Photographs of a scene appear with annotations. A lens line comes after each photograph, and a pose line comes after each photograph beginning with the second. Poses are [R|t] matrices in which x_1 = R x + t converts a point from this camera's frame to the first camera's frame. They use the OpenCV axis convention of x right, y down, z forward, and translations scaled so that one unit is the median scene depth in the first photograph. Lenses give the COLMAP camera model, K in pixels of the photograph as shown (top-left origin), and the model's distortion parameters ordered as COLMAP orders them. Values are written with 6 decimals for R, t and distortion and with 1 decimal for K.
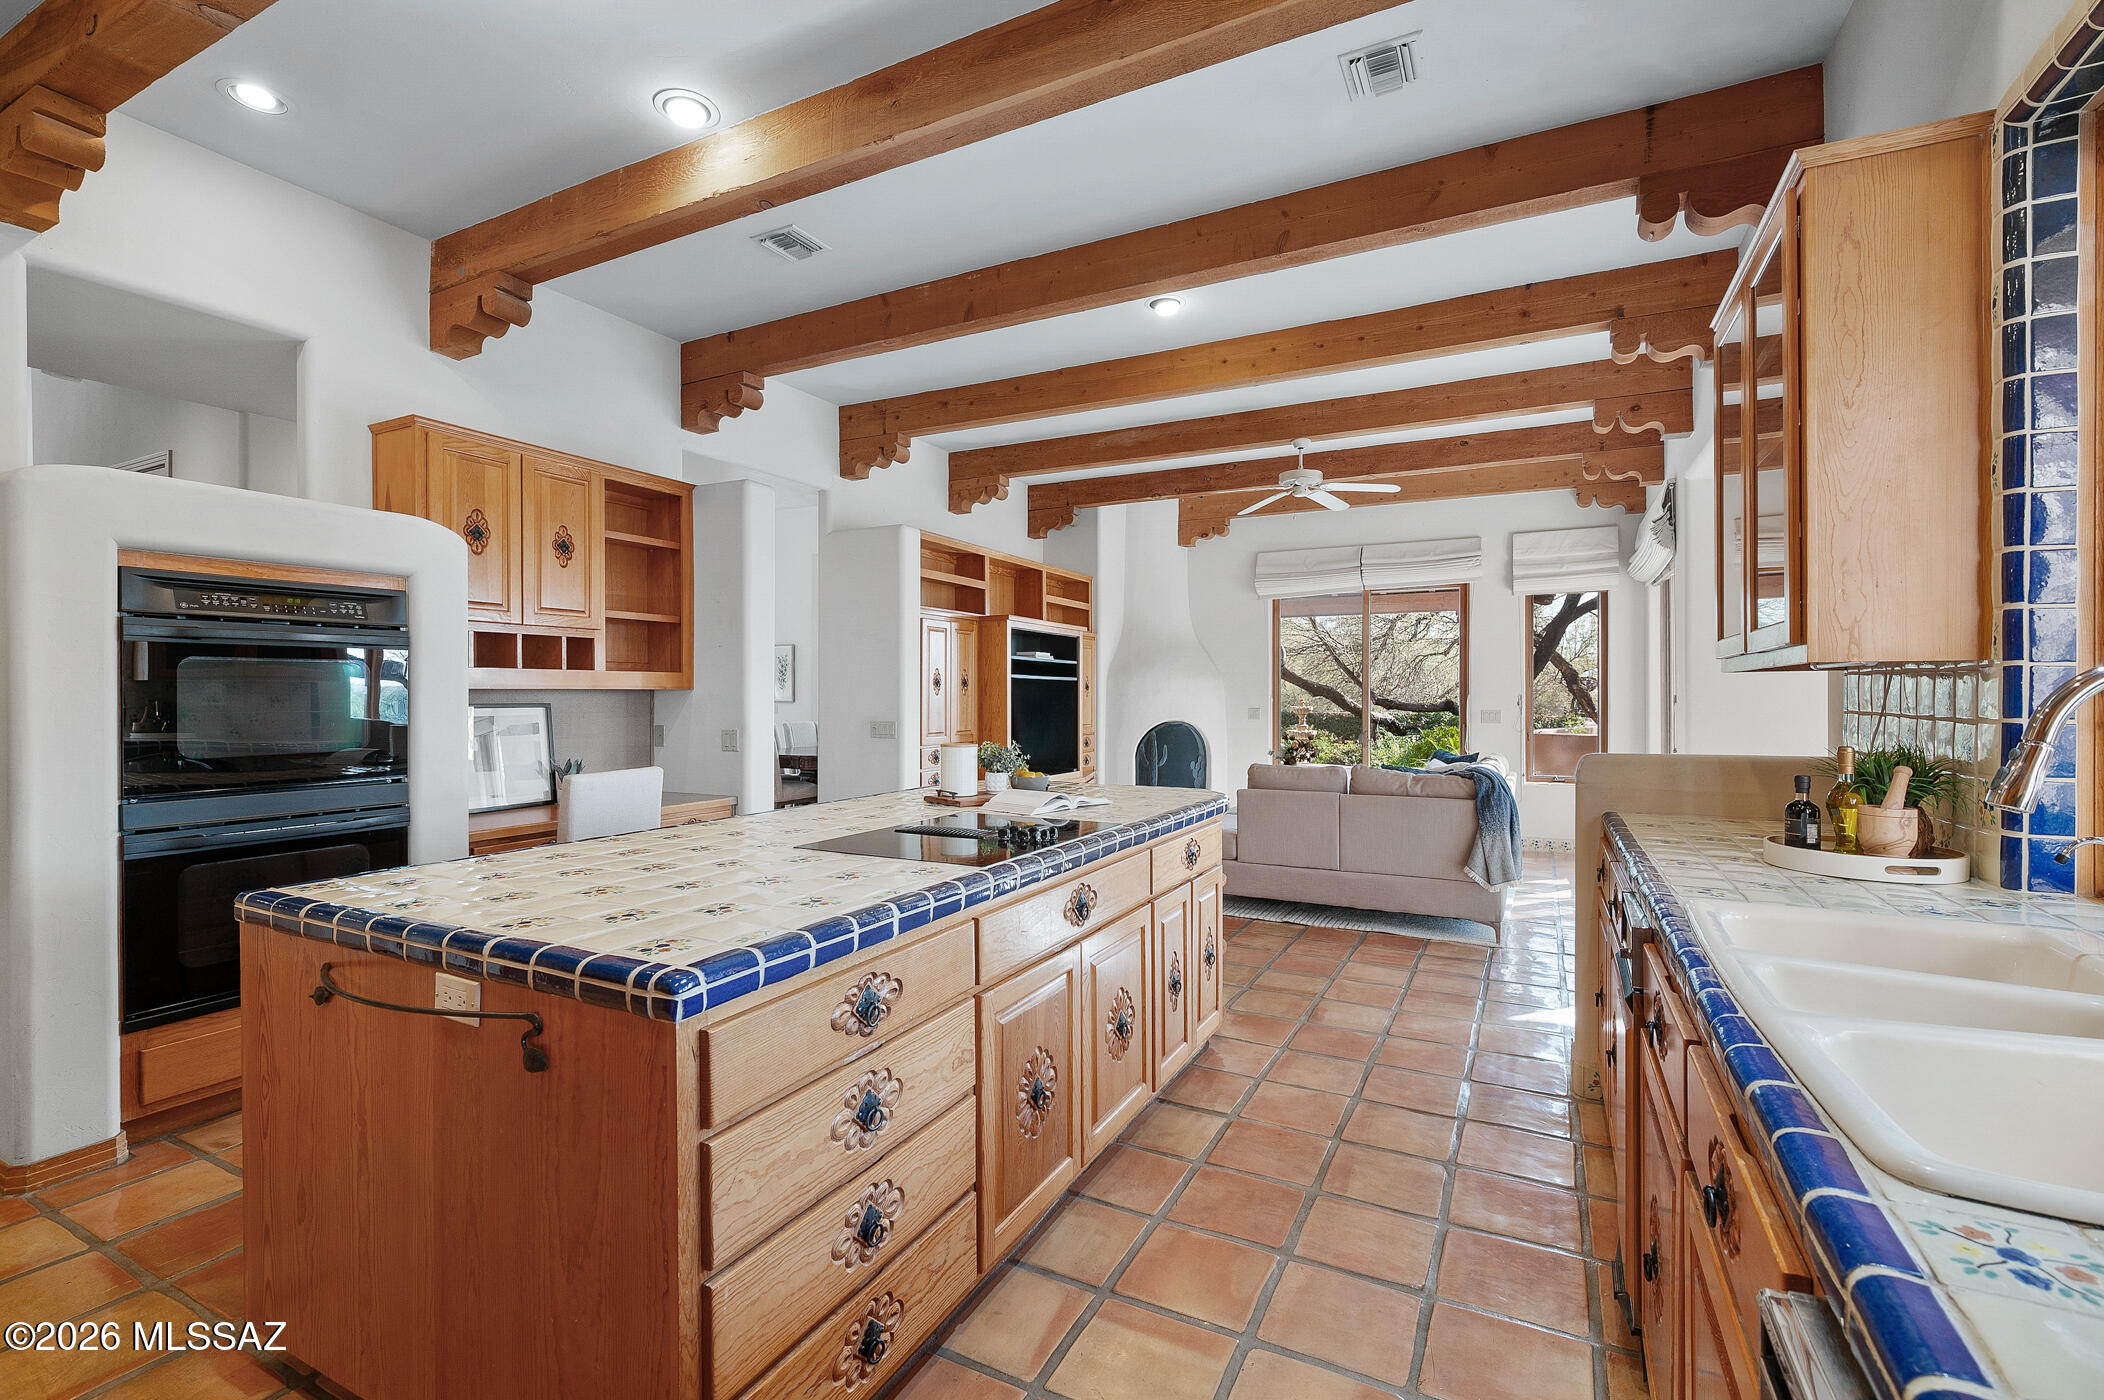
lens RADIAL K [[956.0, 0, 1053.1], [0, 956.0, 699.5], [0, 0, 1]] dist [-0.001928, -0.000344]
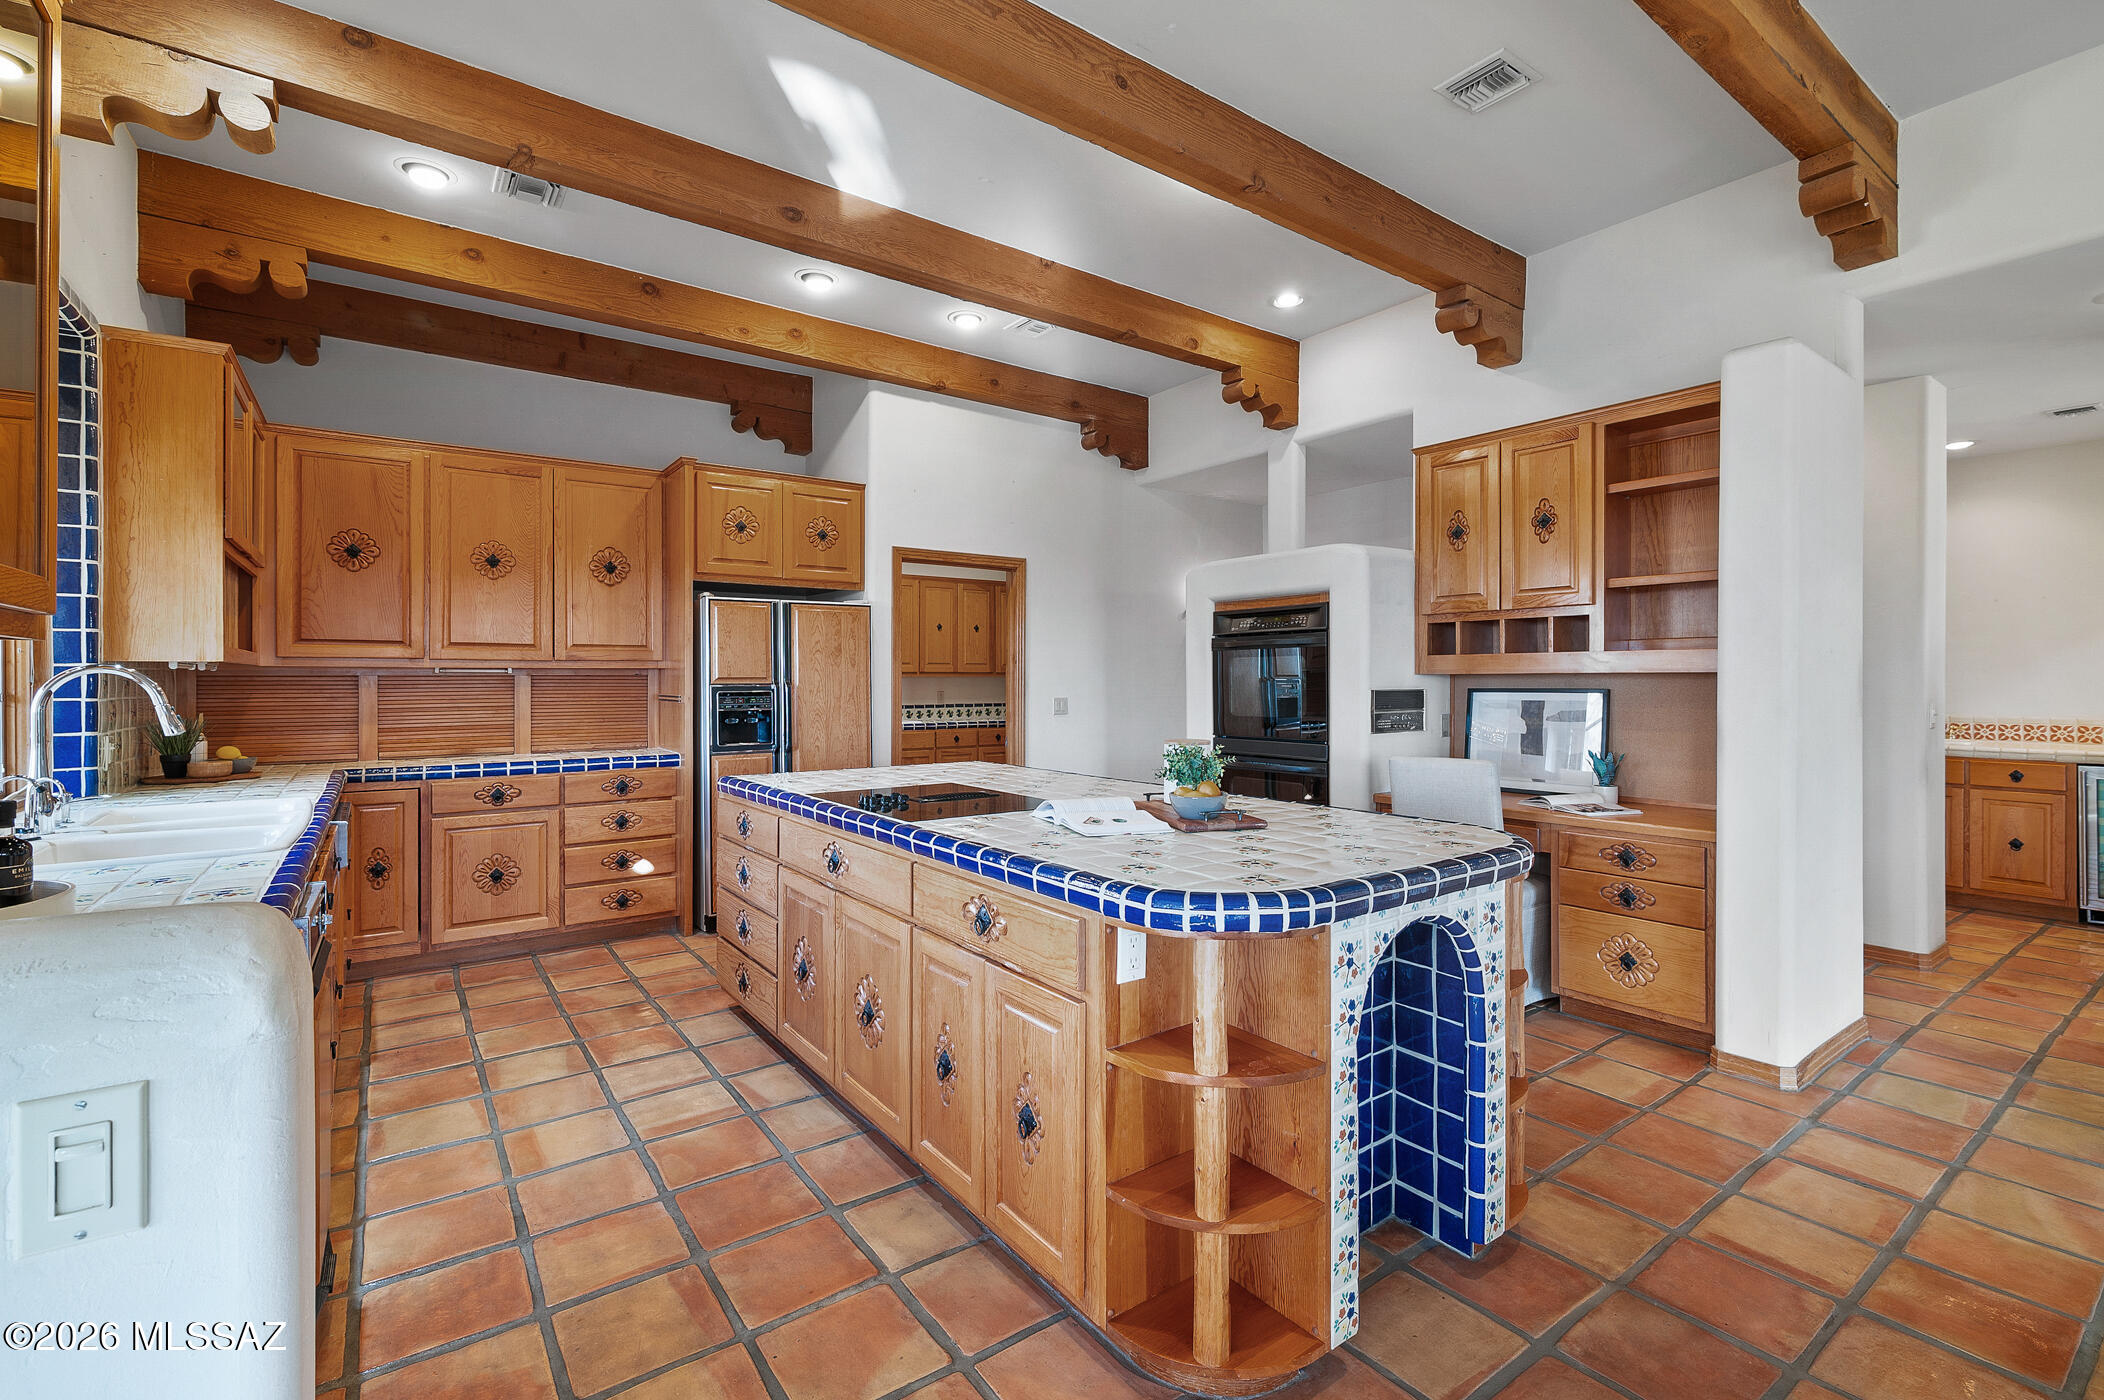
lens RADIAL K [[956.0, 0, 1064.2], [0, 956.0, 683.3], [0, 0, 1]] dist [-0.001928, -0.000344]
pose [[-0.463712, 0.002226, -0.885983, 0.841300], [-0.004262, 0.999980, 0.004742, -0.005736], [0.885976, 0.005975, -0.463693, 1.610034]]
